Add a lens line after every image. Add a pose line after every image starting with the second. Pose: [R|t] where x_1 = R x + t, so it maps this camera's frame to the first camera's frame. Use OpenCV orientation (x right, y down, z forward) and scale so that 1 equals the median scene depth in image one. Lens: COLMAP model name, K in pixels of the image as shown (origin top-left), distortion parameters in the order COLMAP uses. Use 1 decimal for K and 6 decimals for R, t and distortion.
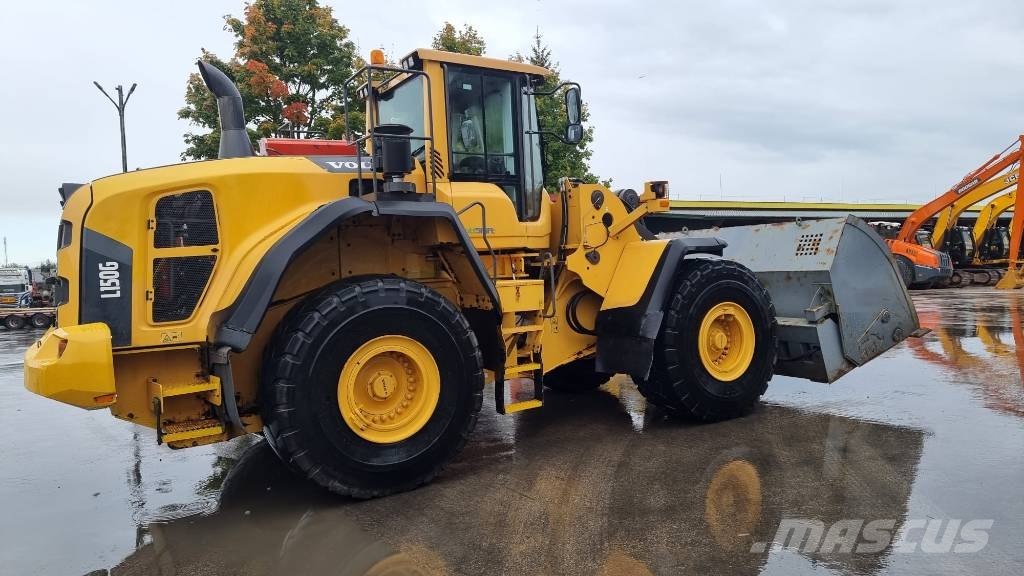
lens RADIAL K [[718.8, 0, 518.4], [0, 718.8, 285.9], [0, 0, 1]] dist [0.075725, -0.055111]
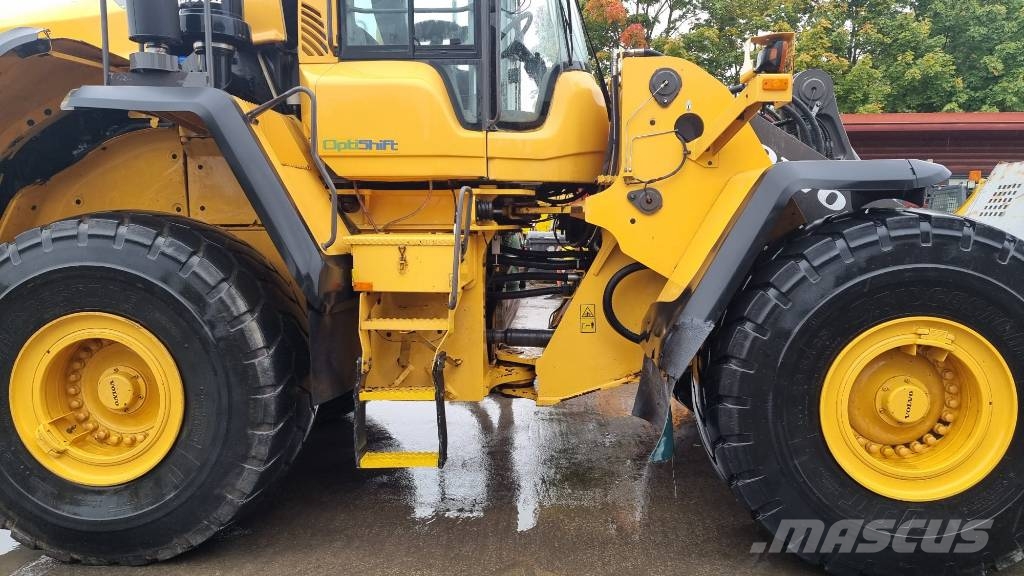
lens RADIAL K [[718.8, 0, 518.8], [0, 718.8, 286.2], [0, 0, 1]] dist [0.075725, -0.055111]
pose [[0.813080, 0.096380, -0.574118, 0.361074], [-0.053971, 0.994432, 0.090505, -0.021795], [0.579645, -0.042602, 0.813755, 0.556740]]
